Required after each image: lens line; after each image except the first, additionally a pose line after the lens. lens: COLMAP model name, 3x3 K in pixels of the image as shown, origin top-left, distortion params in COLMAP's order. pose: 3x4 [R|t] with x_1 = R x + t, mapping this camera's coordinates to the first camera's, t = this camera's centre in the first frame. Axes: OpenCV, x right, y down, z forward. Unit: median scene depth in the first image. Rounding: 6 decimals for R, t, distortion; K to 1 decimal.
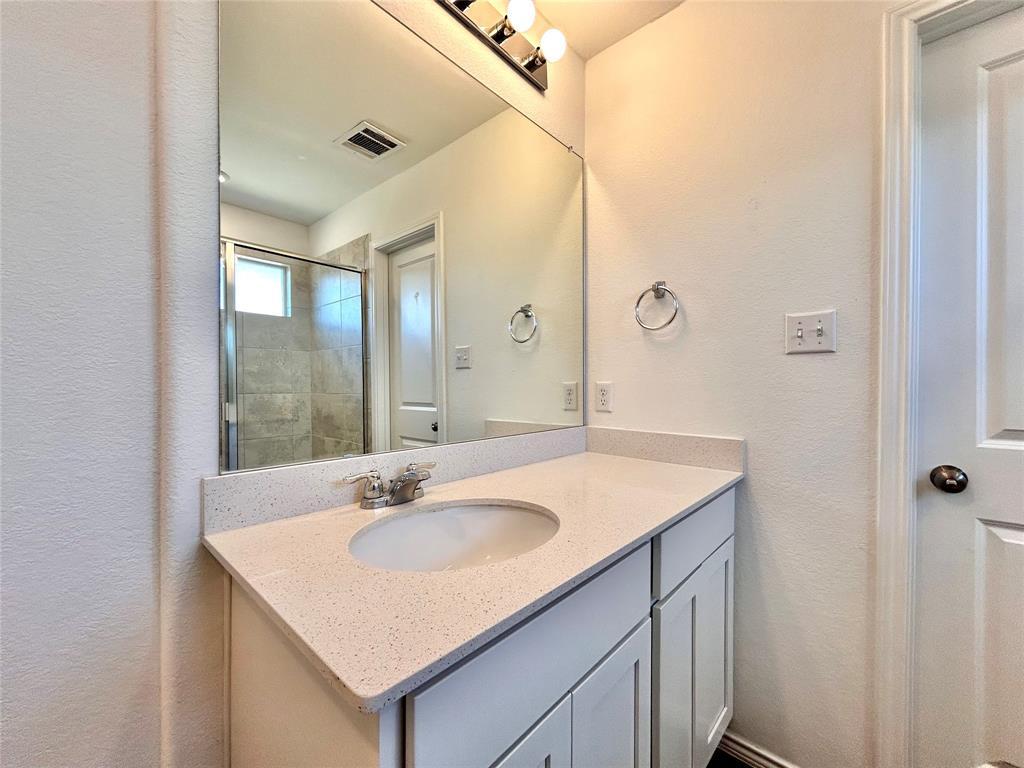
lens RADIAL K [[417.0, 0, 512.0], [0, 417.0, 384.0], [0, 0, 1]] dist [-0.001274, -0.000287]
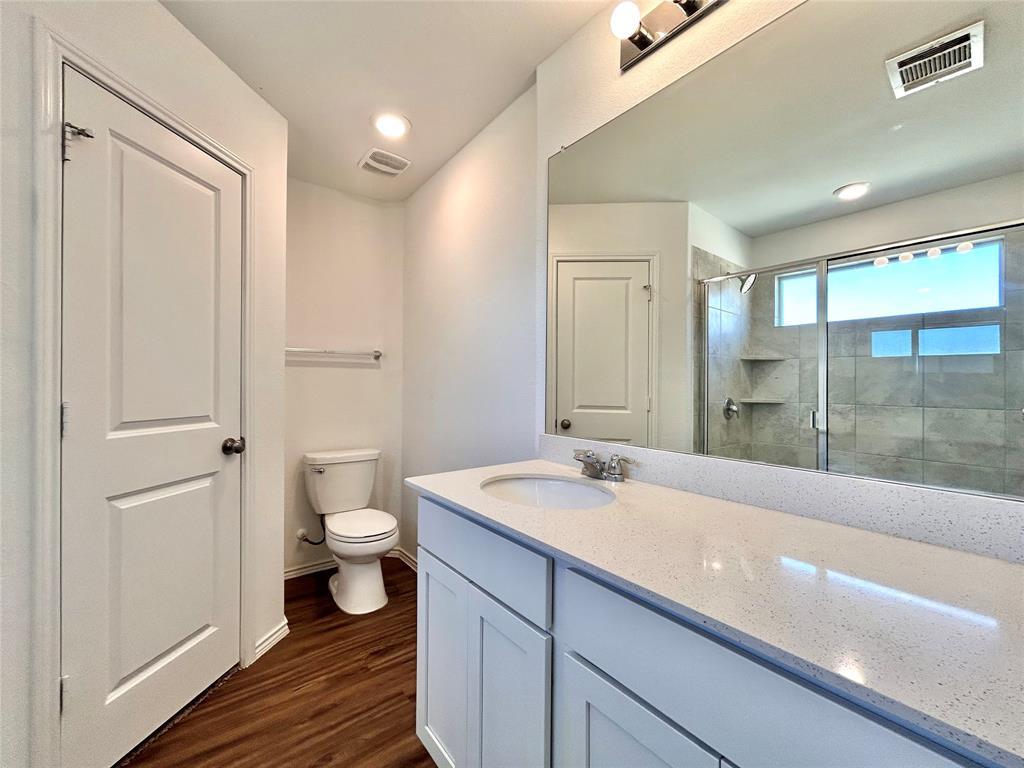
lens RADIAL K [[417.0, 0, 512.0], [0, 417.0, 384.0], [0, 0, 1]] dist [-0.001274, -0.000287]
pose [[-0.154114, 0.001098, -0.988052, 0.348381], [-0.026996, 0.999621, 0.005321, -0.005367], [0.987684, 0.027493, -0.154026, 0.292366]]
